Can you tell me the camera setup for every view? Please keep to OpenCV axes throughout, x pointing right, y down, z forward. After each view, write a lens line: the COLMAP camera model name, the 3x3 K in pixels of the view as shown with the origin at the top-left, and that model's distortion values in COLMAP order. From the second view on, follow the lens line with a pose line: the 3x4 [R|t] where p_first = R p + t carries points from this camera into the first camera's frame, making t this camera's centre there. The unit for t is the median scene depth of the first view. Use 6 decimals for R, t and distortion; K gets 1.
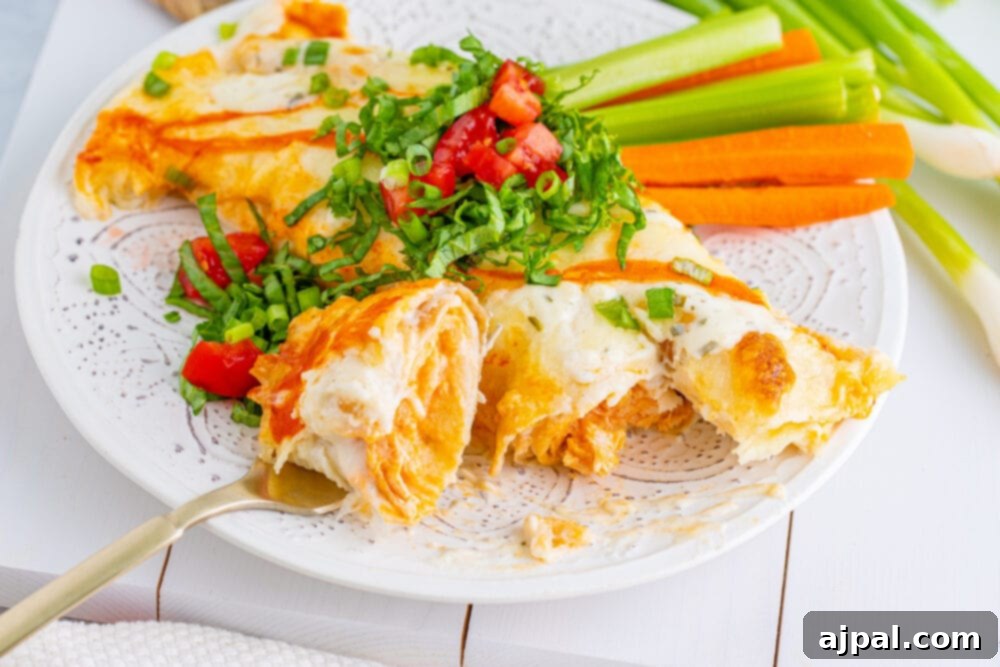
lens RADIAL K [[3180.5, 0, 500.0], [0, 3180.5, 333.5], [0, 0, 1]] dist [-0.101121, 1.117759]
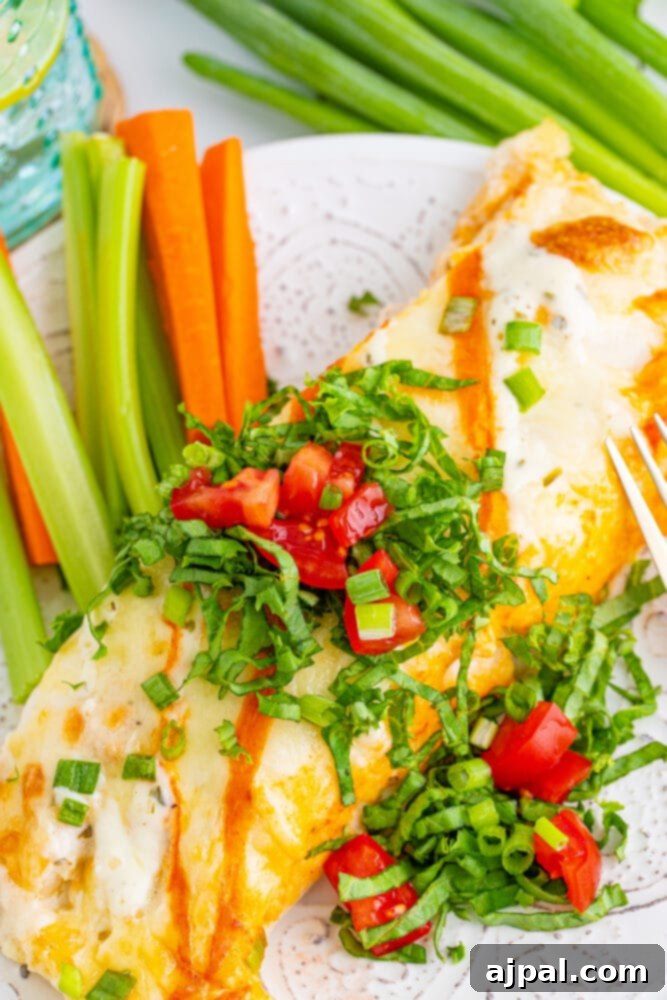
lens RADIAL K [[3180.5, 0, 333.5], [0, 3180.5, 500.0], [0, 0, 1]] dist [-0.101121, 1.117759]
pose [[-0.027884, -0.938132, 0.345153, -0.280617], [0.785007, 0.193216, 0.588584, -0.540604], [-0.618859, 0.287359, 0.731053, 0.415419]]
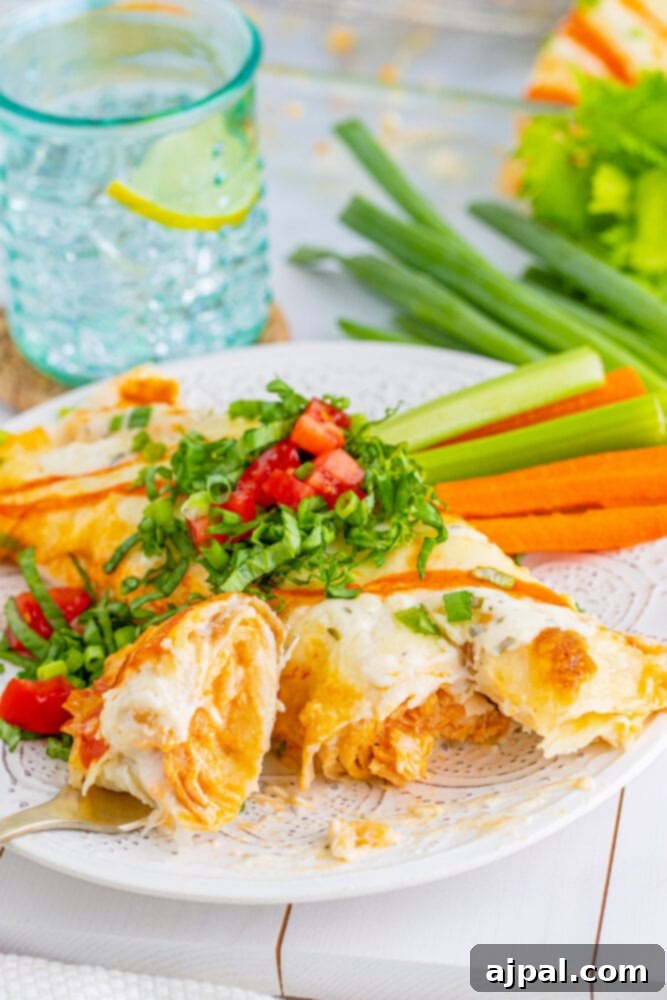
lens RADIAL K [[3180.5, 0, 333.5], [0, 3180.5, 500.0], [0, 0, 1]] dist [-0.101121, 1.117759]
pose [[0.991724, -0.075067, -0.104156, 0.117333], [0.056803, 0.984081, -0.168397, 0.122961], [0.115139, 0.161087, 0.980201, 0.008449]]
